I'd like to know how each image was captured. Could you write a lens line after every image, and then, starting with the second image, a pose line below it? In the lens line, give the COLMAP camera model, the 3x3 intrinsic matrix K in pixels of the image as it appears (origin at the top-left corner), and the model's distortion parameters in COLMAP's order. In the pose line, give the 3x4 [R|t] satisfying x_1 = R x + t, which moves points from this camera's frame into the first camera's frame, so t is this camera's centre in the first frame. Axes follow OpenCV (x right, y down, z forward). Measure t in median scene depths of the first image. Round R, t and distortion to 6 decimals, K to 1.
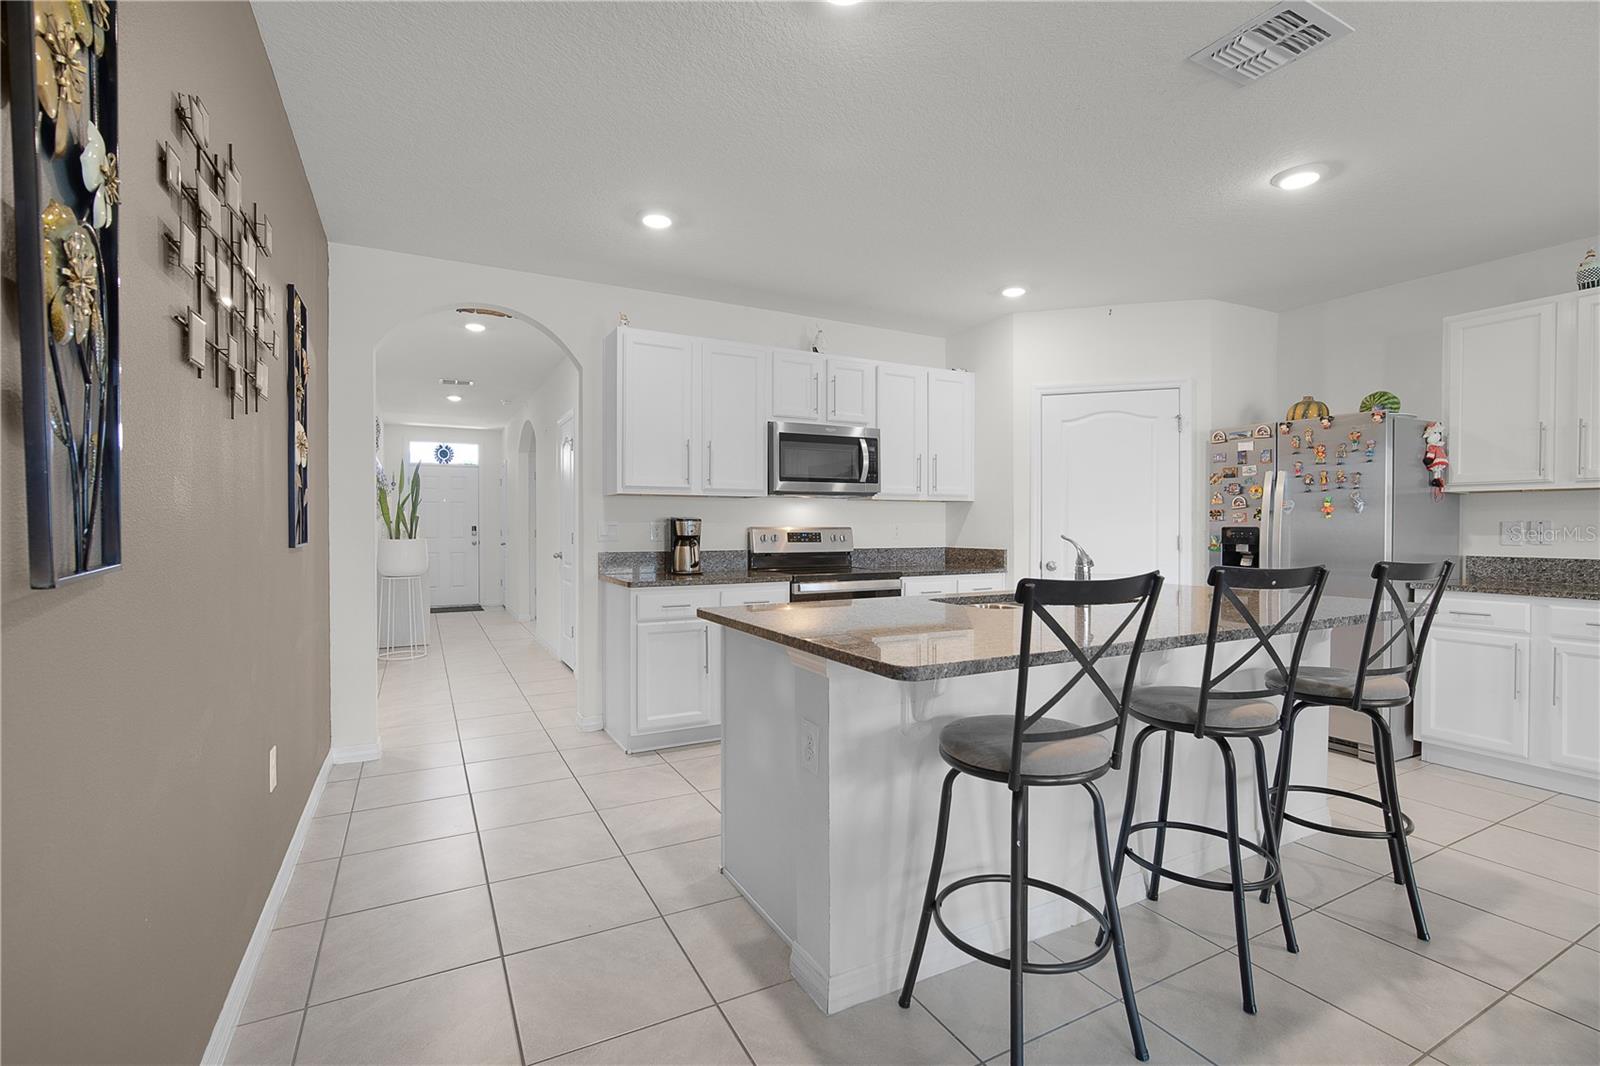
lens RADIAL K [[716.1, 0, 792.0], [0, 716.1, 532.0], [0, 0, 1]] dist [-0.015476, 0.005167]
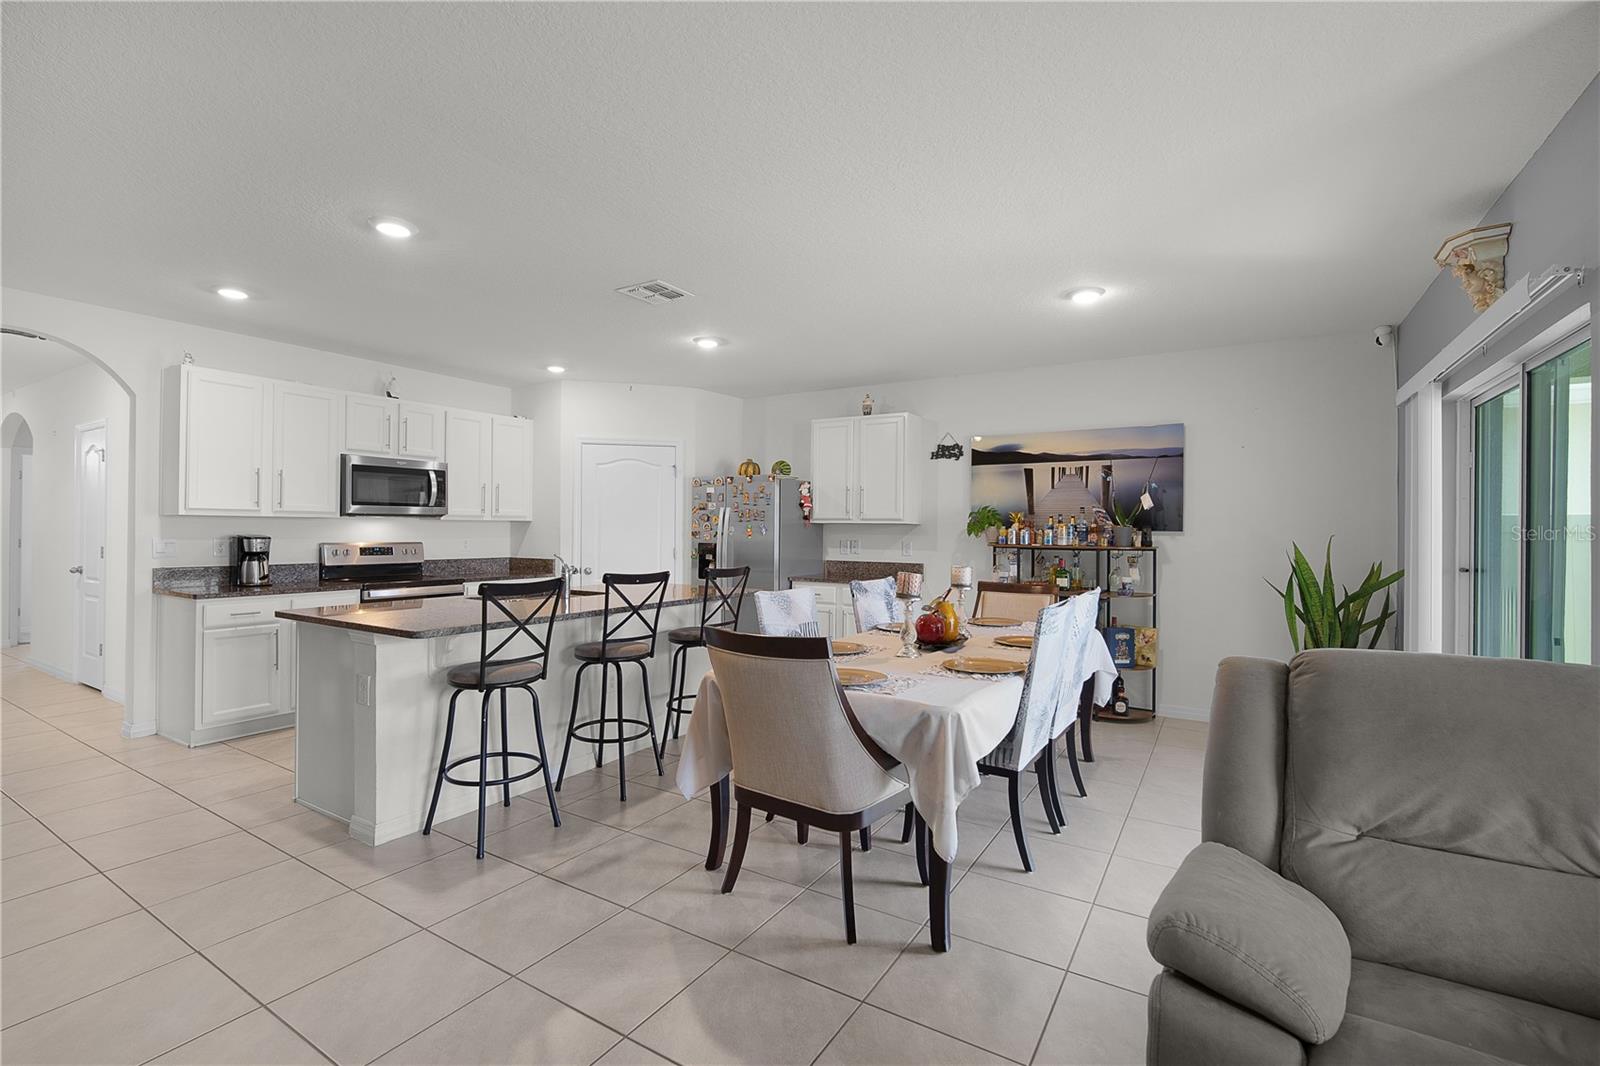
lens RADIAL K [[712.1, 0, 792.4], [0, 712.1, 524.4], [0, 0, 1]] dist [-0.009921, 0.001704]
pose [[0.863936, 0.010257, 0.503497, 0.022984], [-0.003541, 0.999892, -0.014294, -0.025973], [-0.503589, 0.010566, 0.863879, -0.407252]]
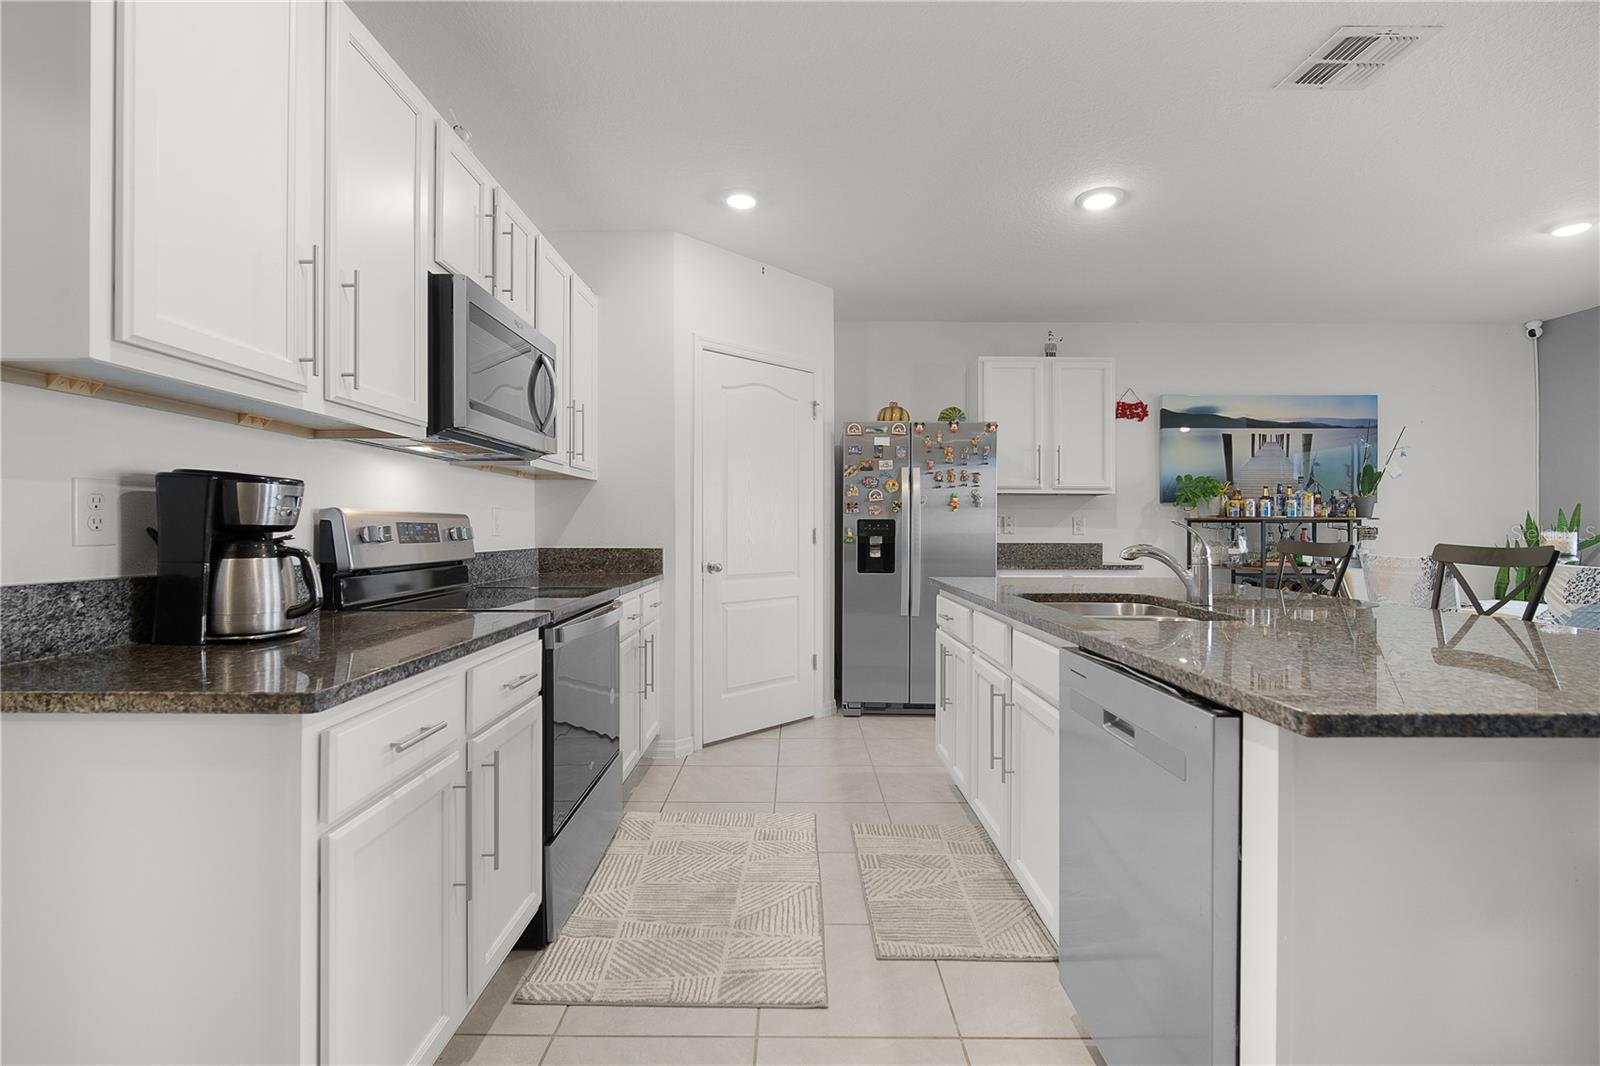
lens RADIAL K [[713.0, 0, 794.6], [0, 713.0, 529.7], [0, 0, 1]] dist [-0.008261, 0.000876]
pose [[0.466793, -0.000959, 0.884366, -0.338921], [0.006074, 0.999979, -0.002121, 0.009405], [-0.884346, 0.006362, 0.466789, 0.638891]]
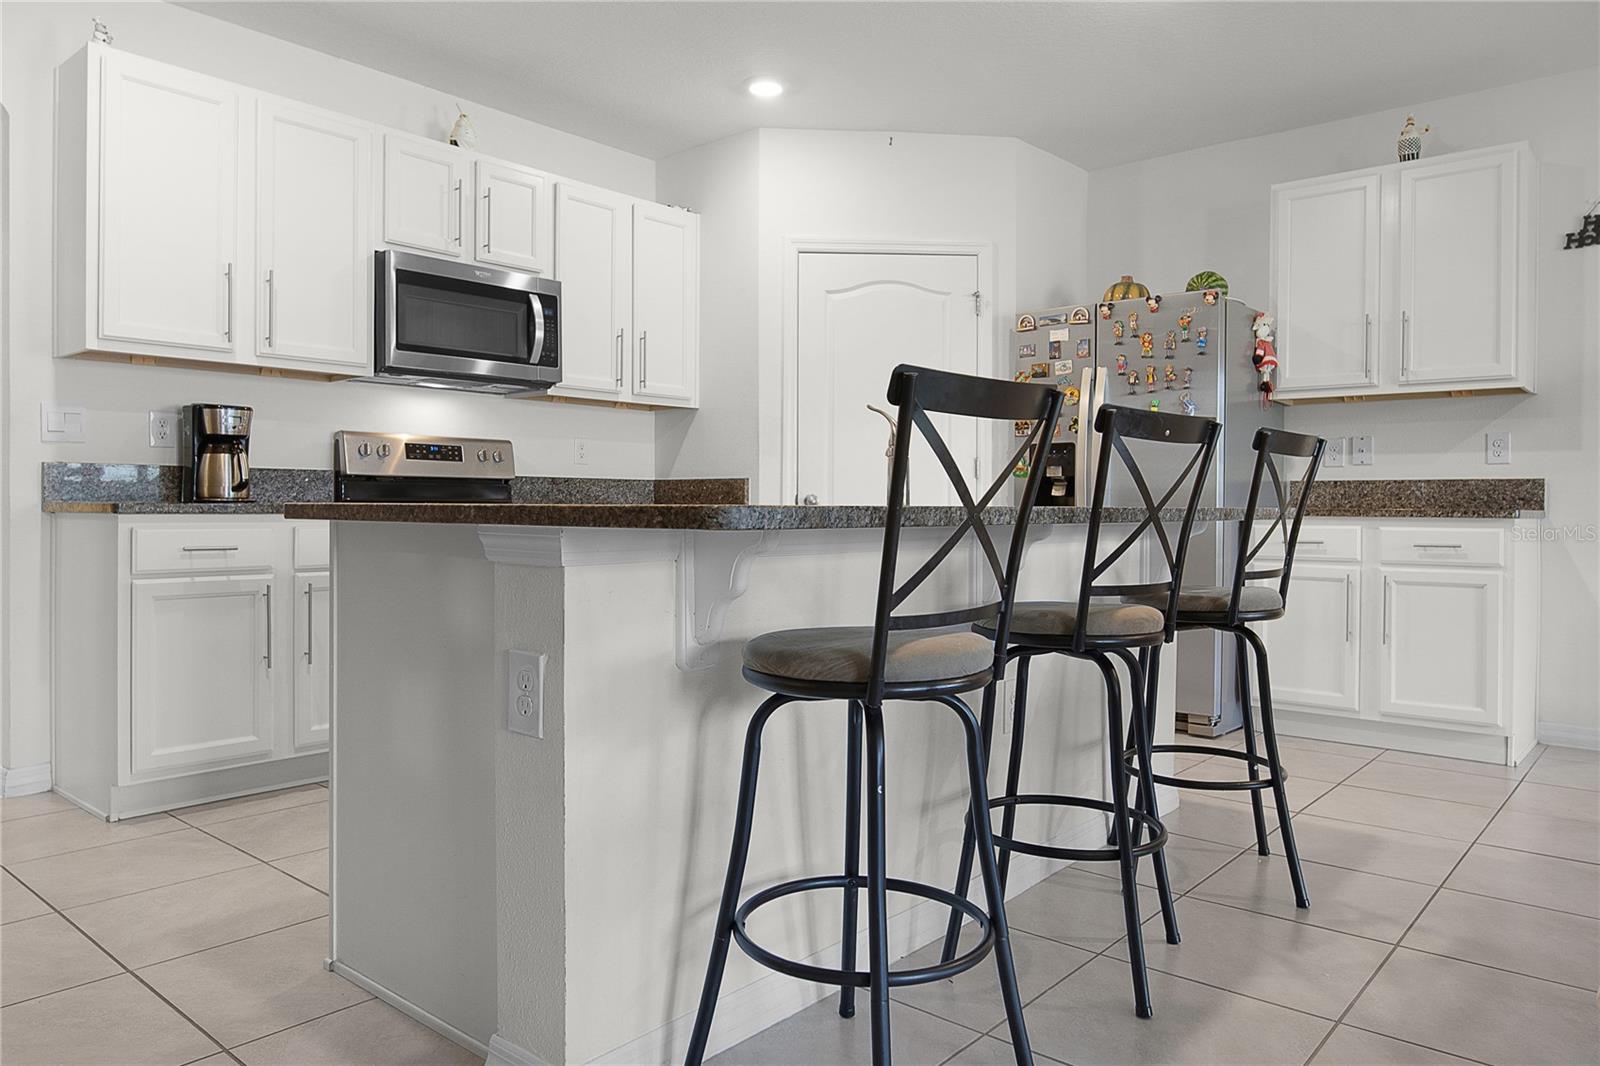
lens RADIAL K [[1088.0, 0, 784.2], [0, 1088.0, 512.2], [0, 0, 1]] dist [-0.012202, 0.000042]
pose [[0.932366, 0.002089, 0.361510, -0.045406], [-0.001549, 0.999997, -0.001786, 0.069141], [-0.361513, 0.001105, 0.932366, 0.040293]]
